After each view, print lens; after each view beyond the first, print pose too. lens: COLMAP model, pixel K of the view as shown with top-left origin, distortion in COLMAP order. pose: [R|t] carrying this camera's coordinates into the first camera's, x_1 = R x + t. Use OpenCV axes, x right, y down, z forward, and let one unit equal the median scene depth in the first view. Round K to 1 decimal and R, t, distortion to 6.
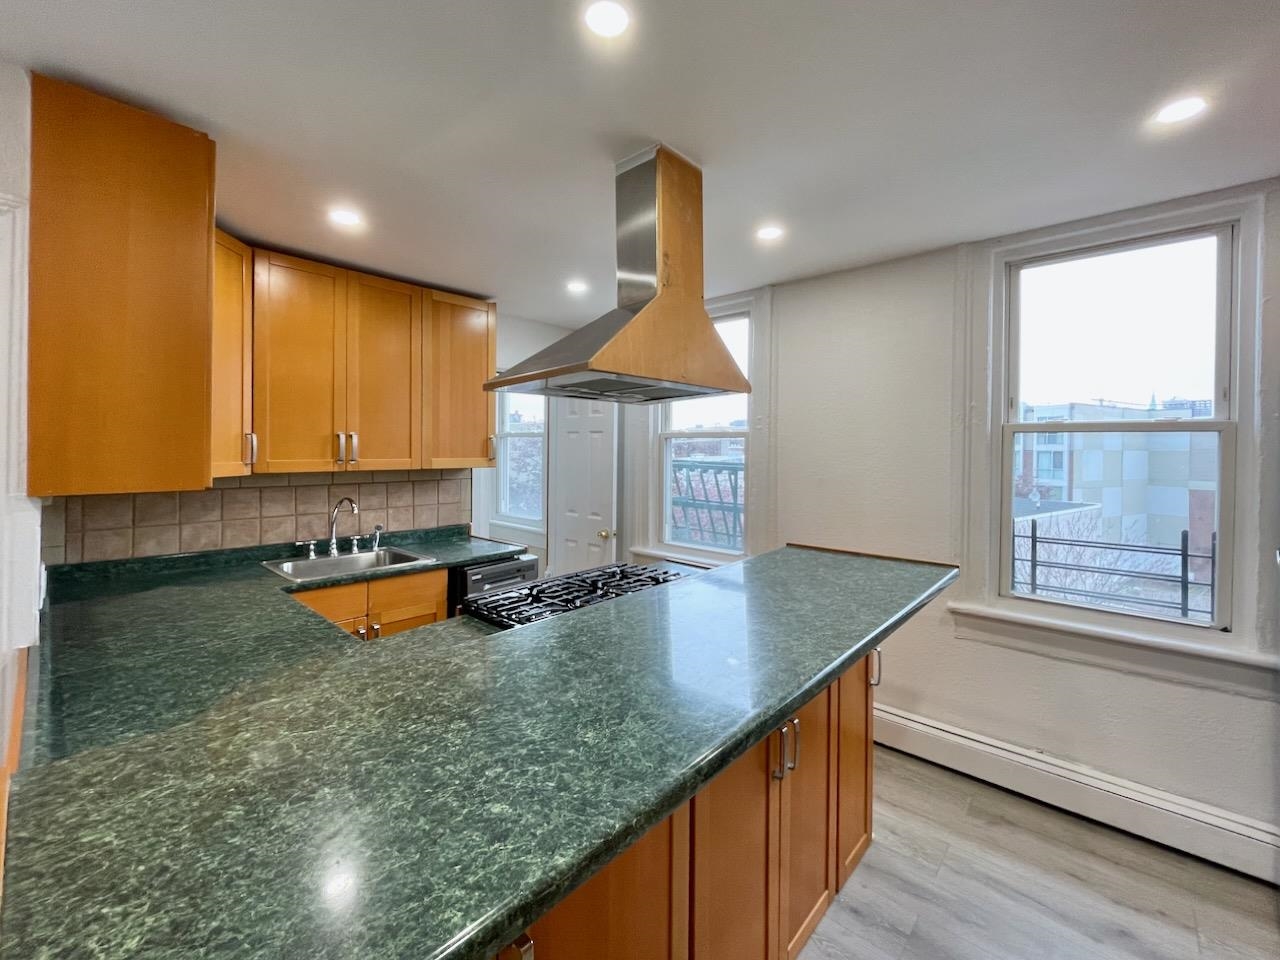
lens RADIAL K [[535.3, 0, 651.2], [0, 535.3, 449.1], [0, 0, 1]] dist [-0.002736, -0.000408]
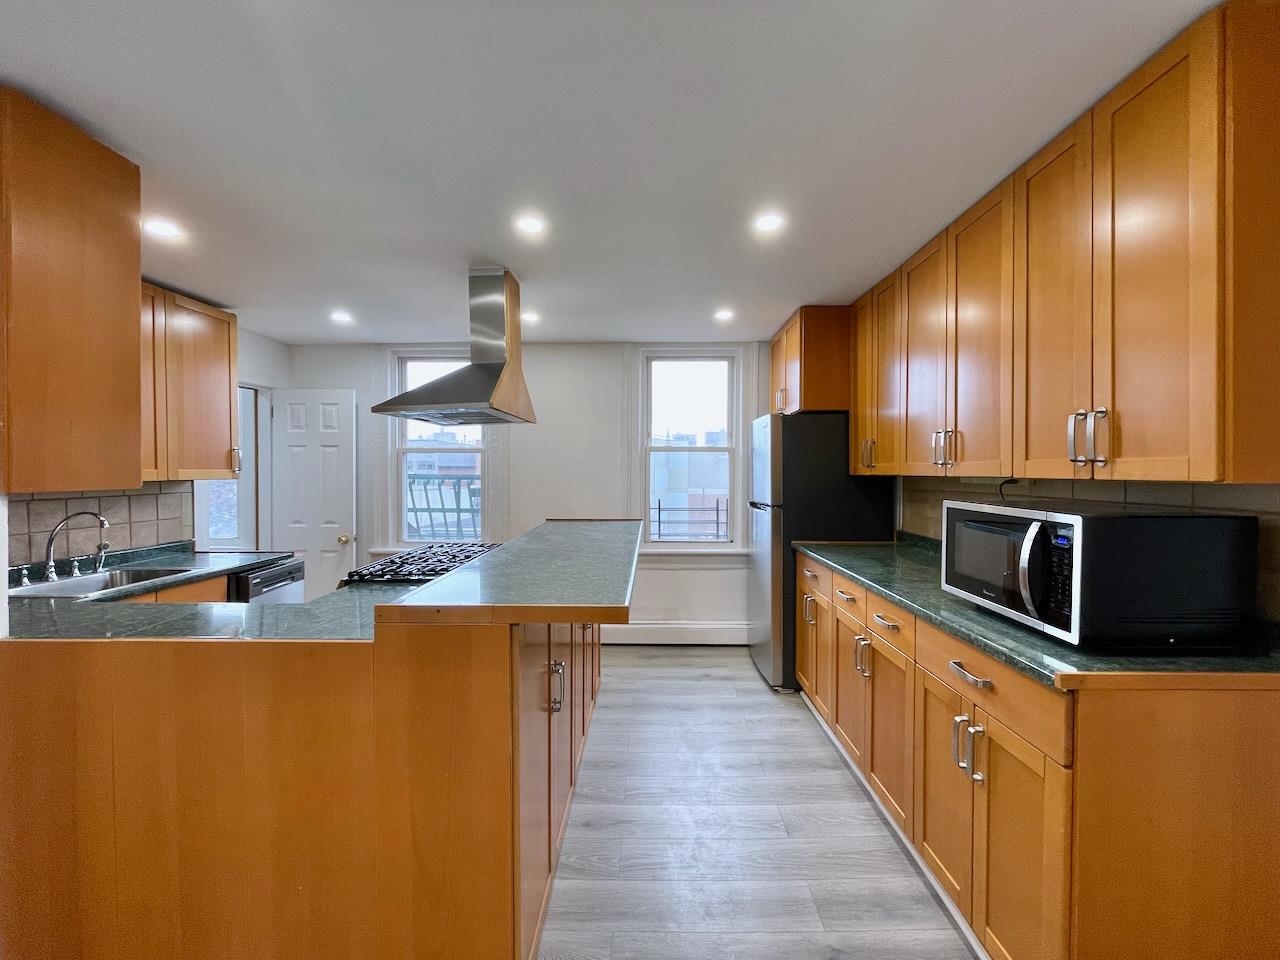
lens RADIAL K [[511.2, 0, 643.5], [0, 511.2, 475.8], [0, 0, 1]] dist [-0.002480, -0.000377]
pose [[0.762340, -0.014656, 0.647010, -0.458170], [0.005541, 0.999855, 0.016120, 0.023568], [-0.647153, -0.008704, 0.762311, -0.304185]]
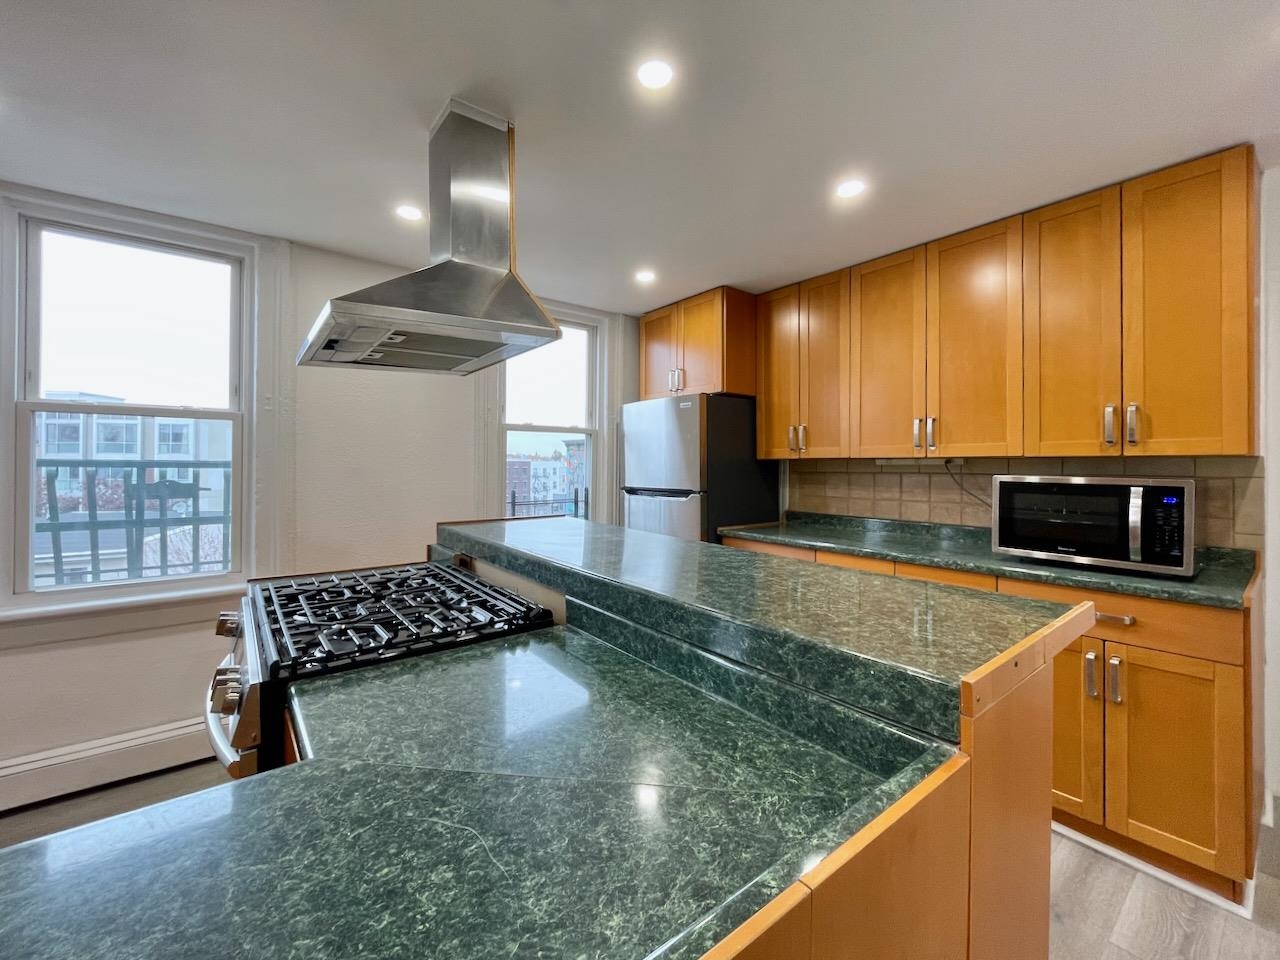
lens RADIAL K [[529.2, 0, 640.1], [0, 529.2, 463.1], [0, 0, 1]] dist [-0.002050, -0.000085]
pose [[0.184421, -0.005904, 0.982830, -0.631048], [-0.001401, 0.999979, 0.006270, 0.047559], [-0.982846, -0.002533, 0.184409, 0.387001]]
